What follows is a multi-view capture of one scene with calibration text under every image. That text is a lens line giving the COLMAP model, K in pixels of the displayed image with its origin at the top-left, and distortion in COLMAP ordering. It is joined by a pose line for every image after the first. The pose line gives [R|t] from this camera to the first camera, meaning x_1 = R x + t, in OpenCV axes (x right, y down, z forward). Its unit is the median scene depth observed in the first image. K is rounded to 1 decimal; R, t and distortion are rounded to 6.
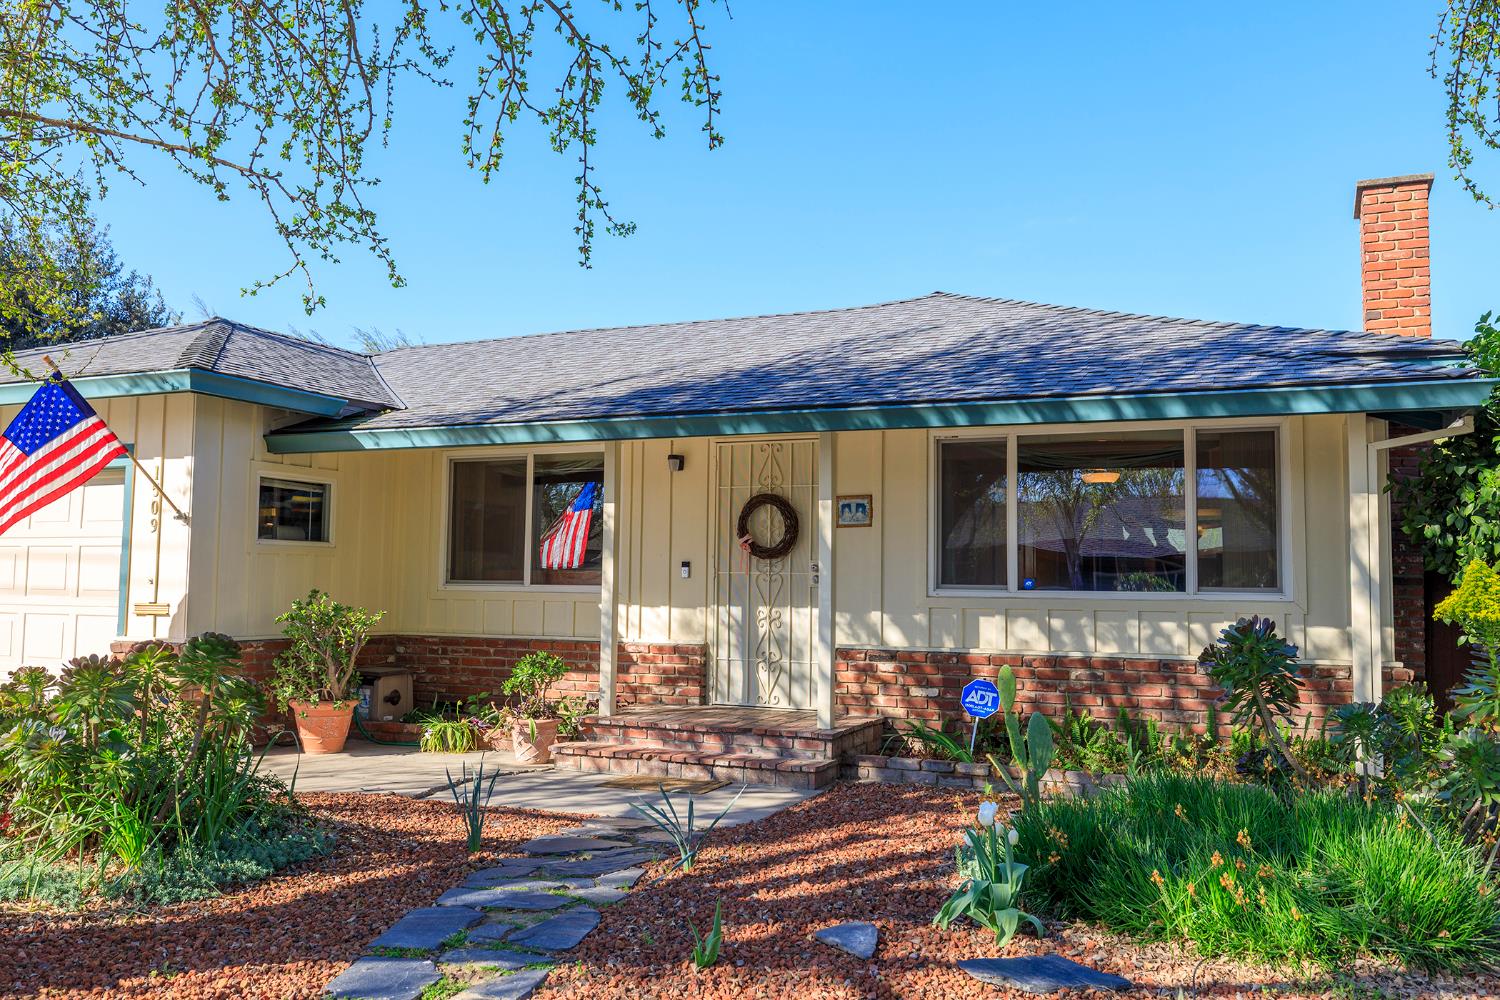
lens RADIAL K [[1239.1, 0, 750.8], [0, 1239.1, 492.8], [0, 0, 1]] dist [0.001431, 0.017471]
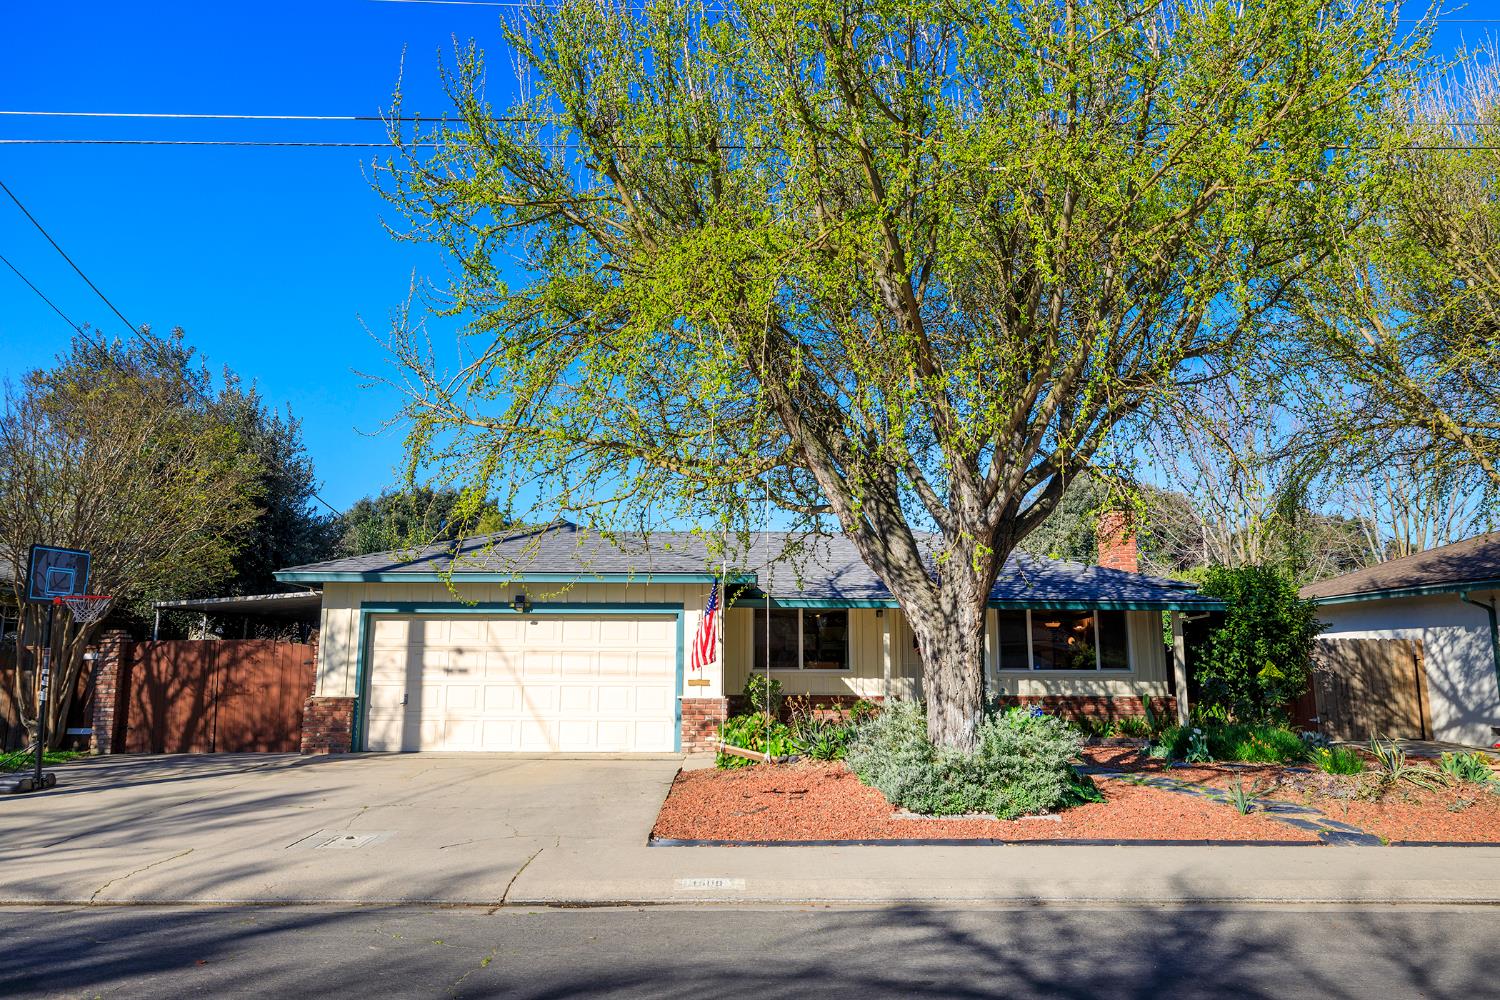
lens RADIAL K [[1045.5, 0, 752.9], [0, 1045.5, 505.6], [0, 0, 1]] dist [-0.000394, -0.006734]
pose [[0.894983, 0.059454, 0.442121, -1.234737], [-0.026424, 0.996404, -0.080502, -0.066990], [-0.445317, 0.060365, 0.893336, -0.657130]]
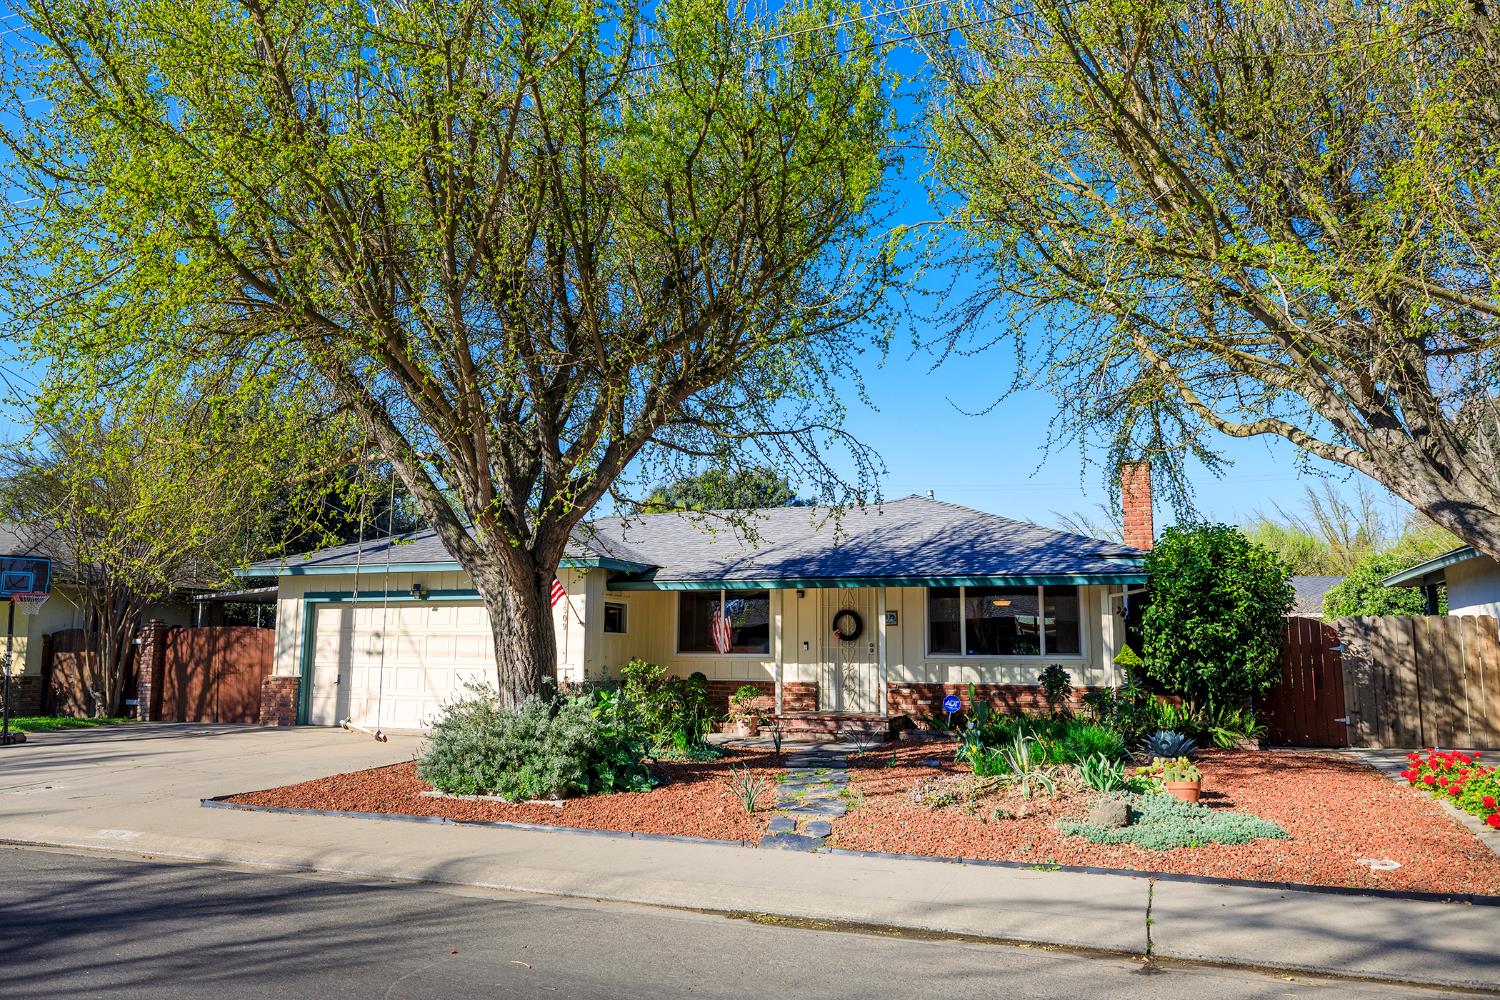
lens RADIAL K [[1139.2, 0, 749.9], [0, 1139.2, 500.4], [0, 0, 1]] dist [-0.004917, 0.001990]
pose [[0.998208, 0.001632, 0.059822, -0.288557], [0.001640, 0.998506, -0.054616, -0.085252], [-0.059822, 0.054616, 0.996714, -1.010007]]
